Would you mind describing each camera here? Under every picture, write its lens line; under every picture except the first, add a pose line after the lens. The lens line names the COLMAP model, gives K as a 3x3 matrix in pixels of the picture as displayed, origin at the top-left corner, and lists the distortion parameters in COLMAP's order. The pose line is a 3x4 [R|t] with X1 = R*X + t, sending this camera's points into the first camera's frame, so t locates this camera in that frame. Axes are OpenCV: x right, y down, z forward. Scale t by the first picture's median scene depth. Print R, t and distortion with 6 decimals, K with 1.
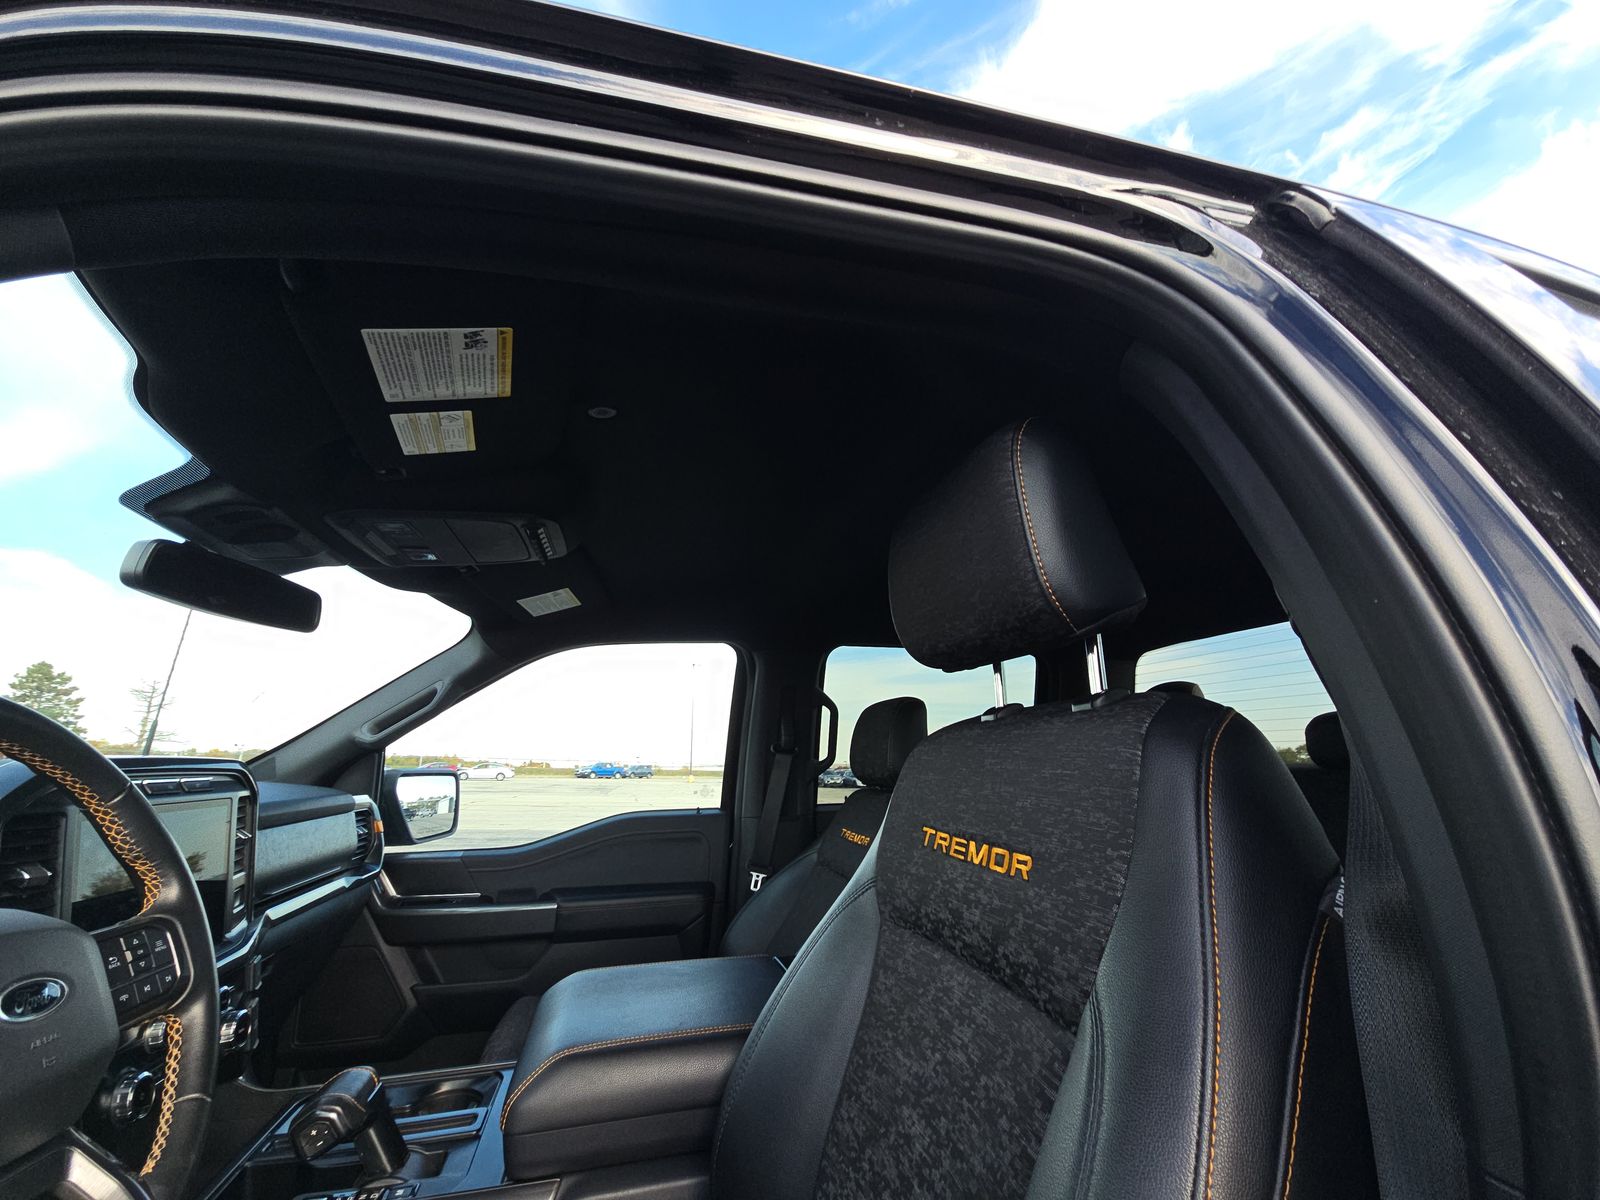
lens RADIAL K [[655.8, 0, 810.7], [0, 655.8, 602.5], [0, 0, 1]] dist [-0.009849, -0.001675]
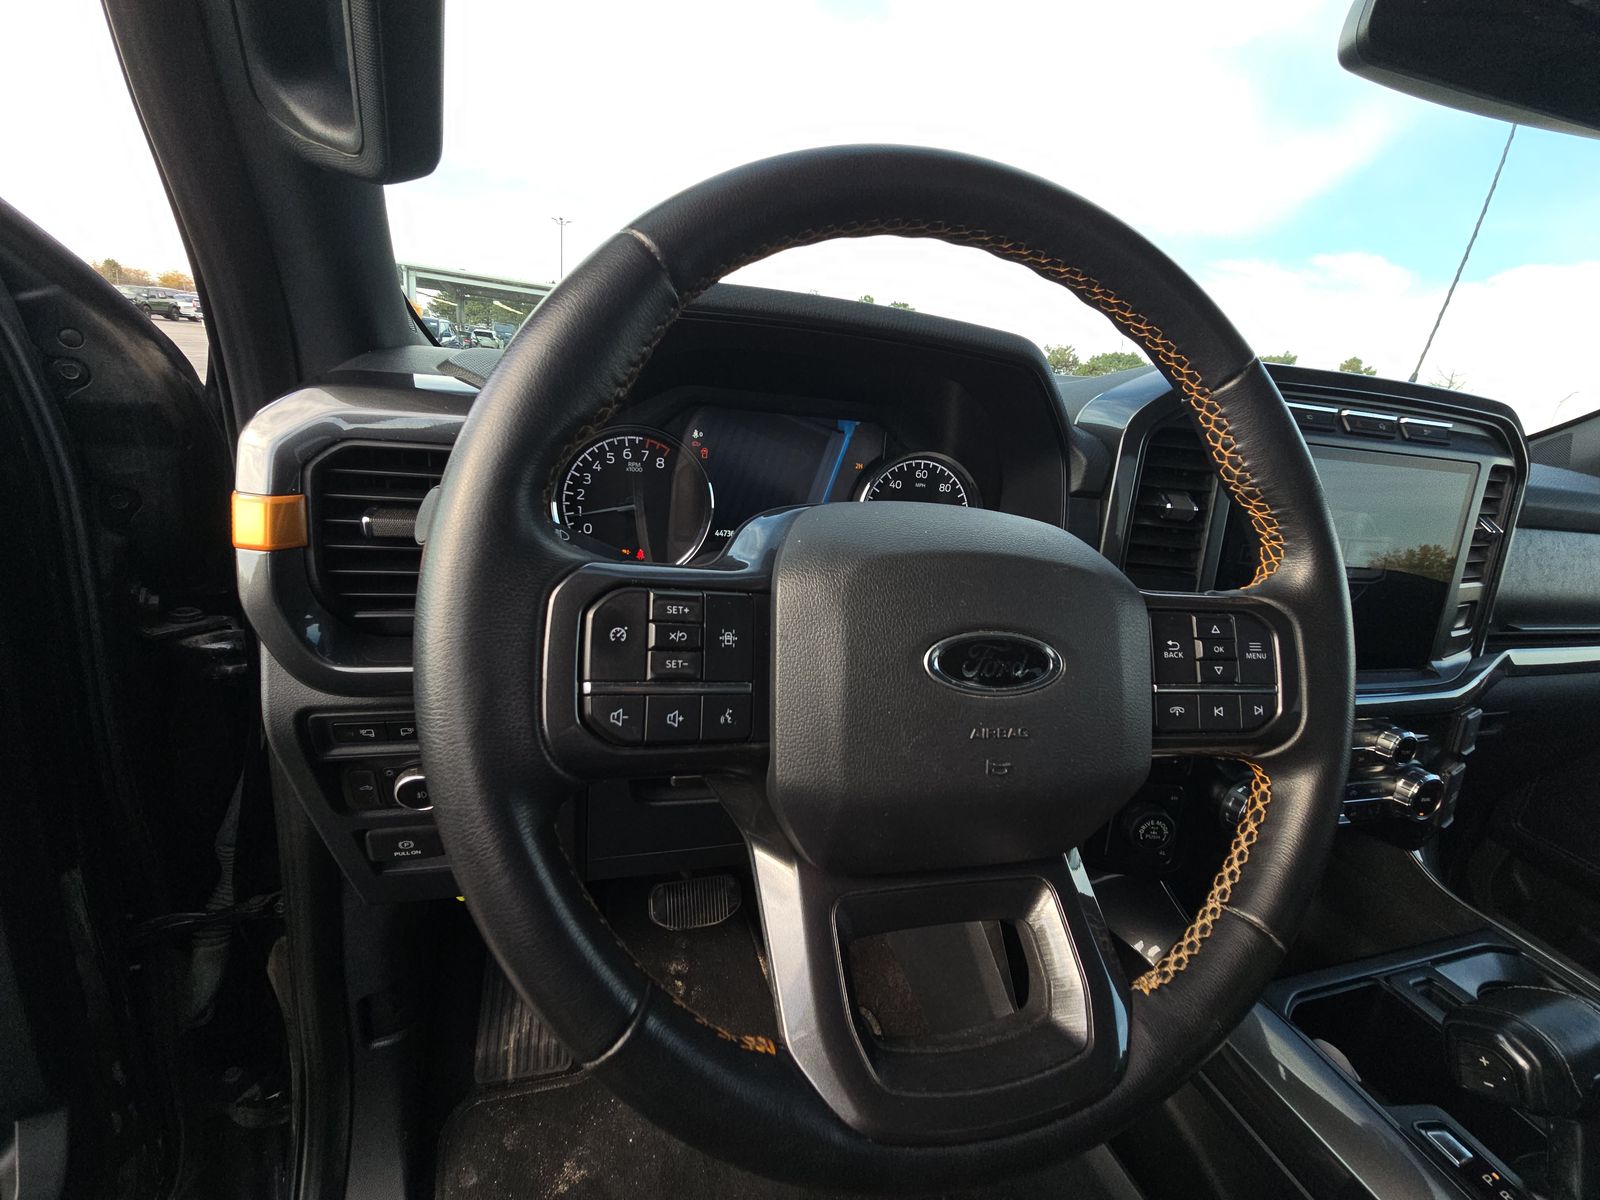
lens RADIAL K [[655.8, 0, 805.3], [0, 655.8, 596.3], [0, 0, 1]] dist [-0.009849, -0.001675]
pose [[0.019348, 0.300023, -0.953736, -0.446401], [0.134824, 0.944418, 0.299827, 0.241103], [0.990681, -0.134387, -0.022178, 0.579635]]
